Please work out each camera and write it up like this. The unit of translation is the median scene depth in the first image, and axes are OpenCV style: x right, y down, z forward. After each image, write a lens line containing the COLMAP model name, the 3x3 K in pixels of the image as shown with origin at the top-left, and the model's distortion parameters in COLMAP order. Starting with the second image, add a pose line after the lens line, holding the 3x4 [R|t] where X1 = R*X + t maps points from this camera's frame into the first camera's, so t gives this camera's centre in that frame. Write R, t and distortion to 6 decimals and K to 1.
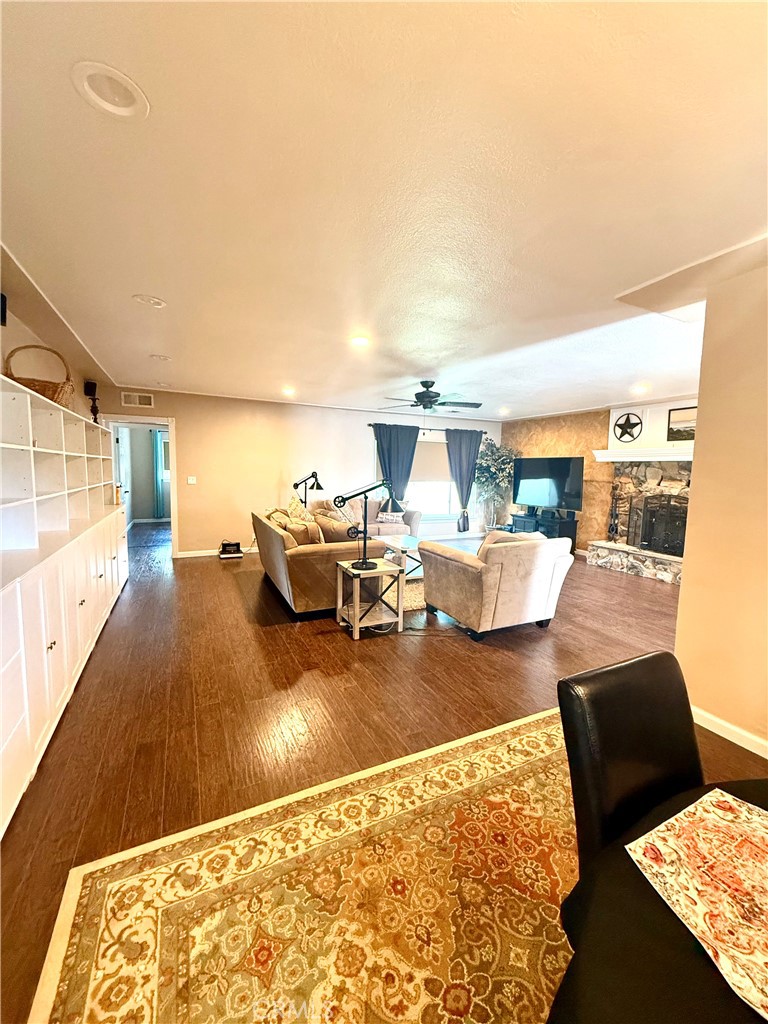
lens RADIAL K [[407.1, 0, 384.8], [0, 407.1, 509.5], [0, 0, 1]] dist [-0.001347, -0.000209]
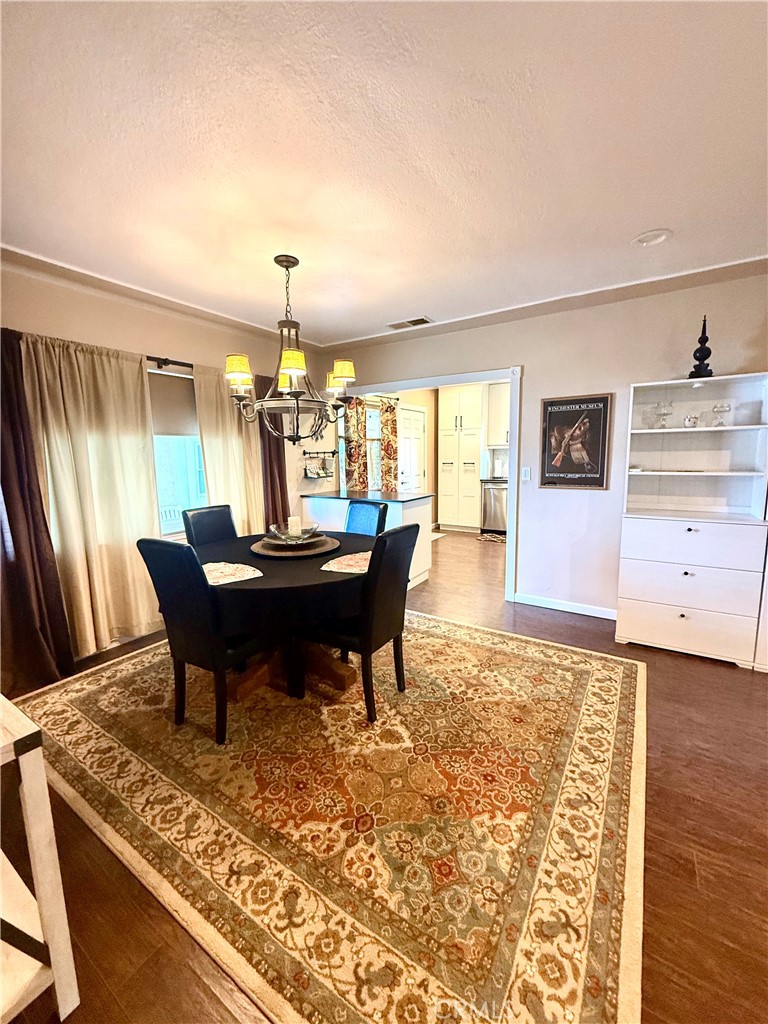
lens RADIAL K [[407.1, 0, 383.1], [0, 407.1, 512.4], [0, 0, 1]] dist [-0.001347, -0.000209]
pose [[-0.858897, 0.066291, -0.507840, 1.036721], [-0.051766, 0.975272, 0.214859, -0.108784], [0.509525, 0.210830, -0.834227, 1.617000]]
